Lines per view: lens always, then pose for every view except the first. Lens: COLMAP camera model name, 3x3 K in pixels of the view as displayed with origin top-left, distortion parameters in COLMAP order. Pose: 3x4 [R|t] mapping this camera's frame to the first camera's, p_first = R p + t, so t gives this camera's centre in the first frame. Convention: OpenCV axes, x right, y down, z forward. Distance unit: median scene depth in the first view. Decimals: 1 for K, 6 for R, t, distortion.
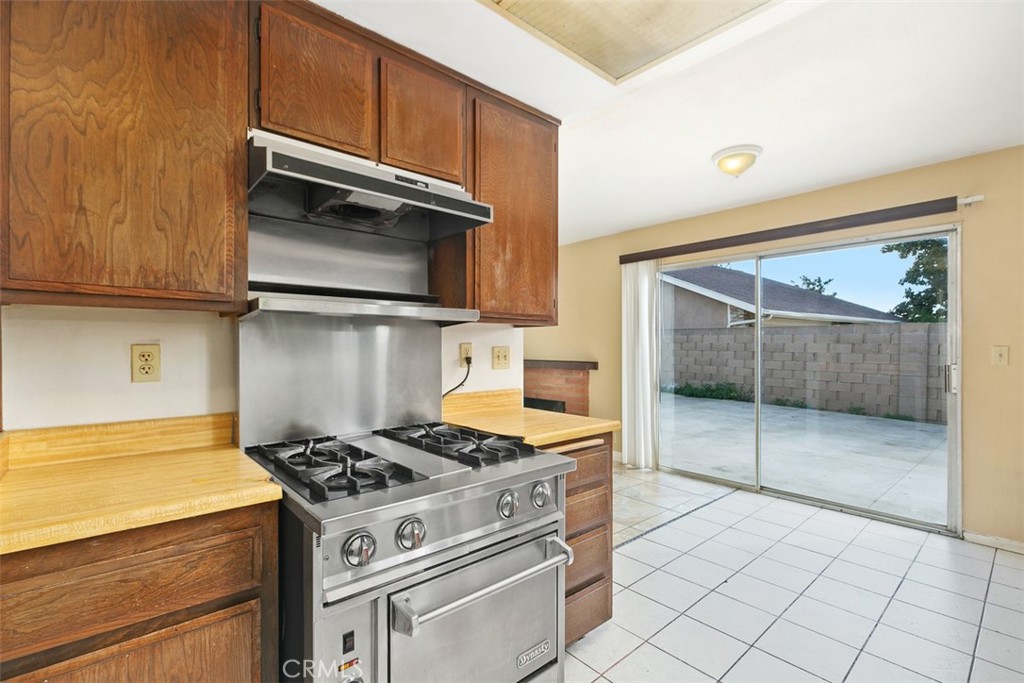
lens RADIAL K [[463.5, 0, 505.4], [0, 463.5, 344.2], [0, 0, 1]] dist [0.001922, -0.000650]
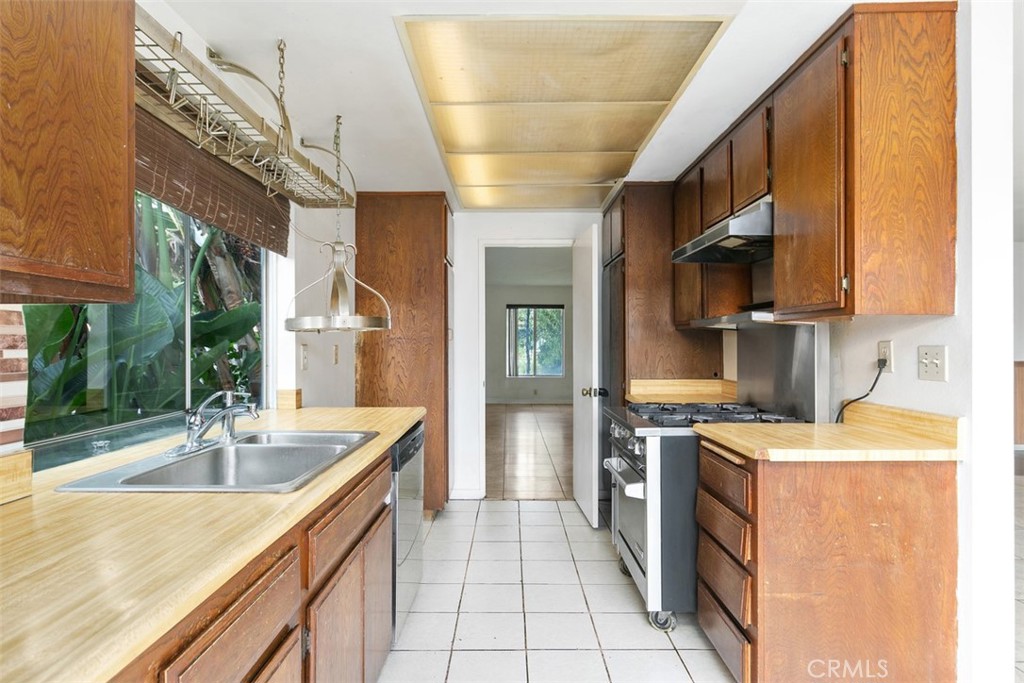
lens RADIAL K [[550.0, 0, 510.9], [0, 550.0, 344.1], [0, 0, 1]] dist [-0.000585, -0.000279]
pose [[-0.650922, 0.000108, -0.759144, 0.476022], [0.003146, 0.999992, -0.002555, 0.001339], [0.759138, -0.004051, -0.650917, 0.523532]]
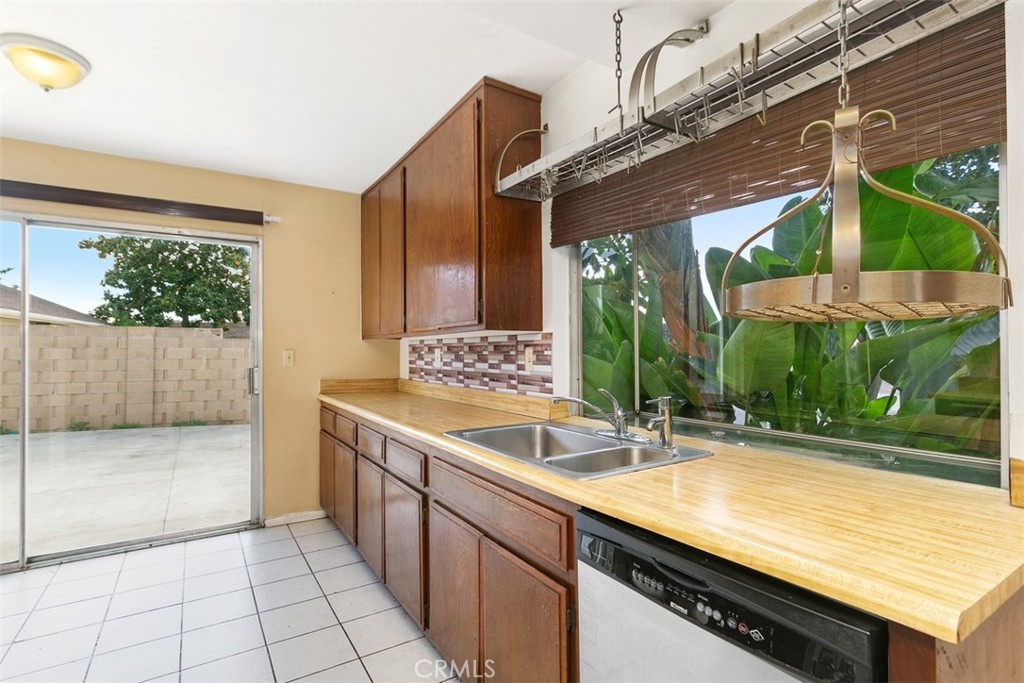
lens RADIAL K [[492.5, 0, 507.8], [0, 492.5, 342.8], [0, 0, 1]] dist [-0.004567, -0.000043]
pose [[0.147278, 0.009956, 0.989045, -0.048666], [0.002109, 0.999944, -0.010380, 0.000099], [-0.989093, 0.003615, 0.147249, 0.163999]]
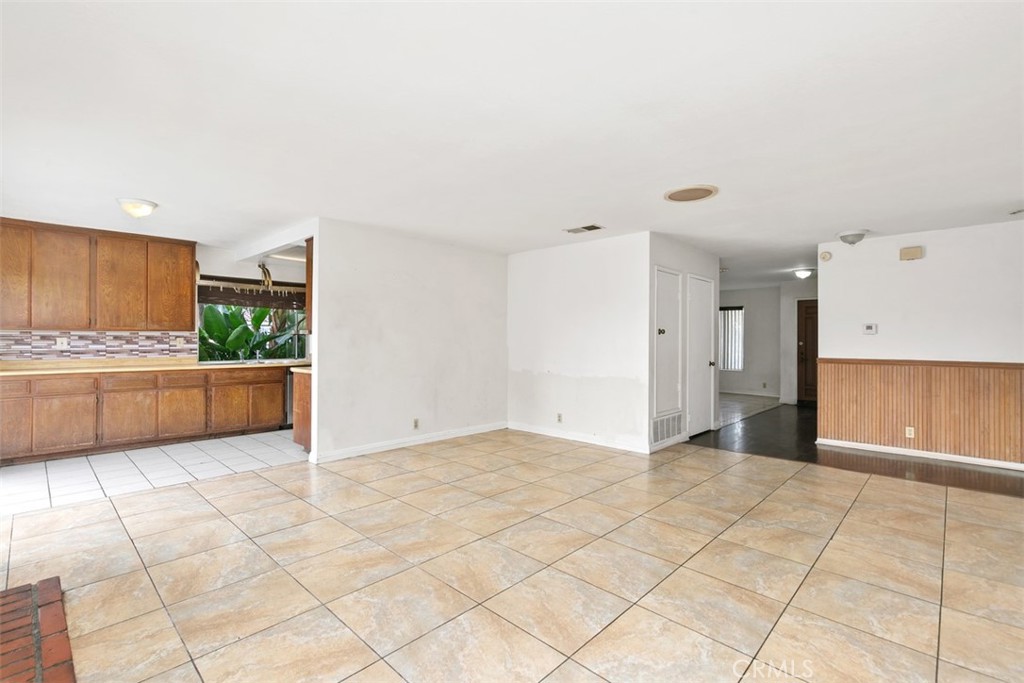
lens RADIAL K [[463.5, 0, 505.4], [0, 463.5, 344.2], [0, 0, 1]] dist [0.001922, -0.000650]
pose [[-0.996314, -0.003368, -0.085720, -0.305318], [-0.003926, 0.999972, 0.006341, 0.005378], [0.085696, 0.006654, -0.996299, 1.530529]]
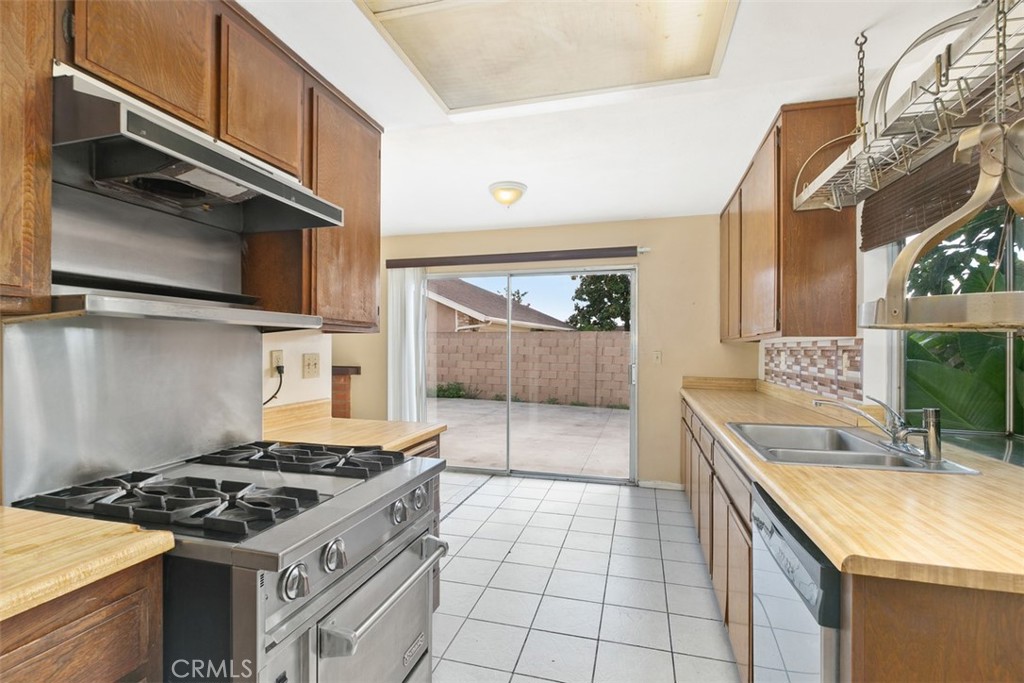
lens RADIAL K [[480.1, 0, 509.5], [0, 480.1, 345.1], [0, 0, 1]] dist [-0.002804, 0.000726]
pose [[0.831816, 0.005397, 0.555025, -0.104845], [-0.004852, 0.999985, -0.002451, -0.005604], [-0.555030, -0.000654, 0.831830, -0.006647]]
